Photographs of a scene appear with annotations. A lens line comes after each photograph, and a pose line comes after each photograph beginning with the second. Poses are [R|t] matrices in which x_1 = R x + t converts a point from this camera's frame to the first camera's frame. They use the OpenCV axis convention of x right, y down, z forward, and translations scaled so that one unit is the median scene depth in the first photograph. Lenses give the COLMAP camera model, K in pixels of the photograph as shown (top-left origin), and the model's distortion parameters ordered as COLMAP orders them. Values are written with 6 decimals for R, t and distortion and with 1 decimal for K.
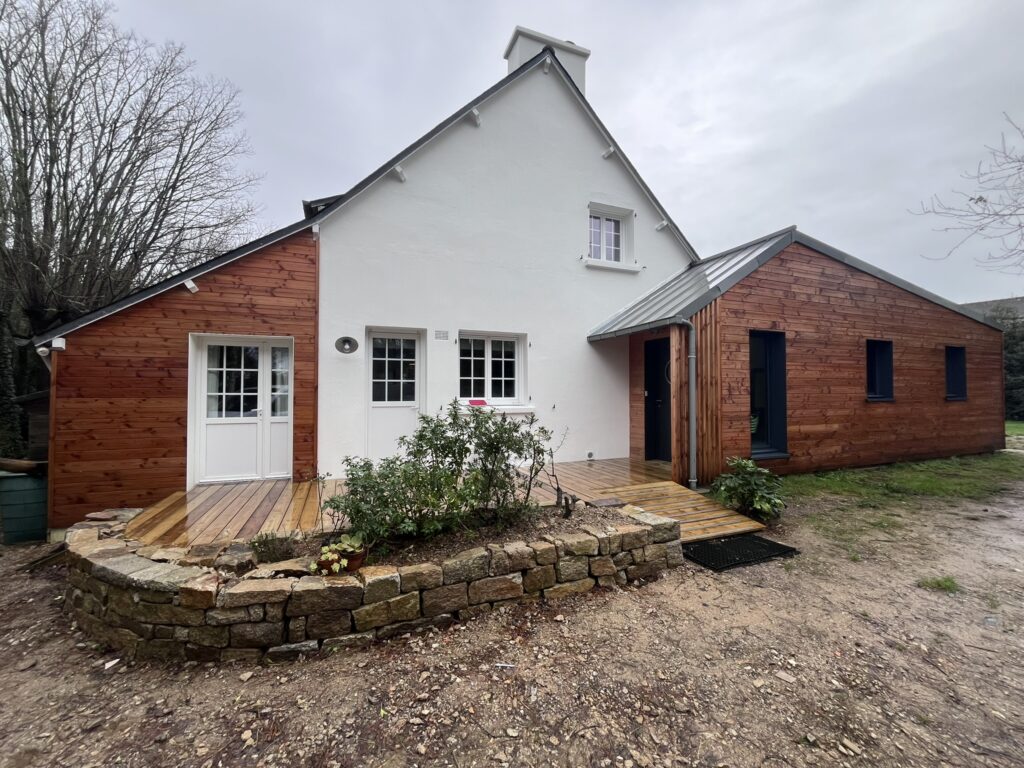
lens RADIAL K [[411.8, 0, 505.1], [0, 411.8, 384.6], [0, 0, 1]] dist [-0.009071, -0.000106]
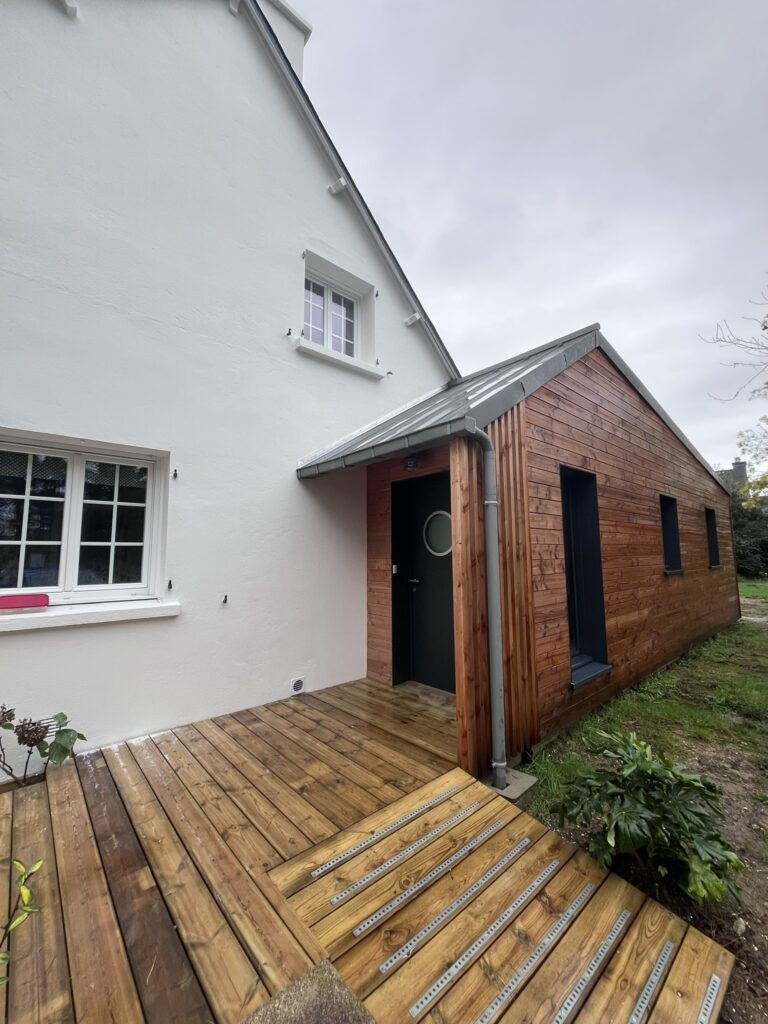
lens RADIAL K [[411.8, 0, 384.0], [0, 411.8, 512.0], [0, 0, 1]] dist [-0.009071, -0.000106]
pose [[0.939508, 0.028758, 0.341316, 0.127669], [-0.000392, 0.996559, -0.082889, -0.011956], [-0.342526, 0.077741, 0.936287, 0.457407]]
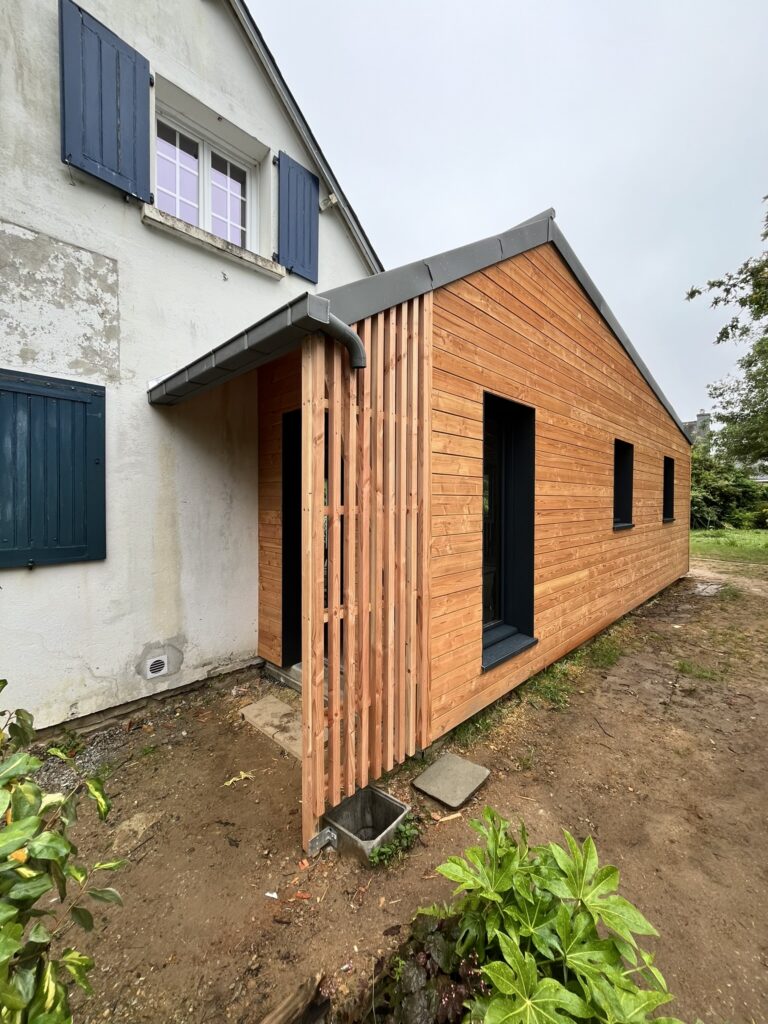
lens RADIAL K [[411.8, 0, 384.0], [0, 411.8, 512.0], [0, 0, 1]] dist [-0.009071, -0.000106]
pose [[0.915161, -0.007801, 0.403014, 0.265393], [-0.010799, 0.998979, 0.043860, -0.014784], [-0.402944, -0.044491, 0.914142, 0.536342]]
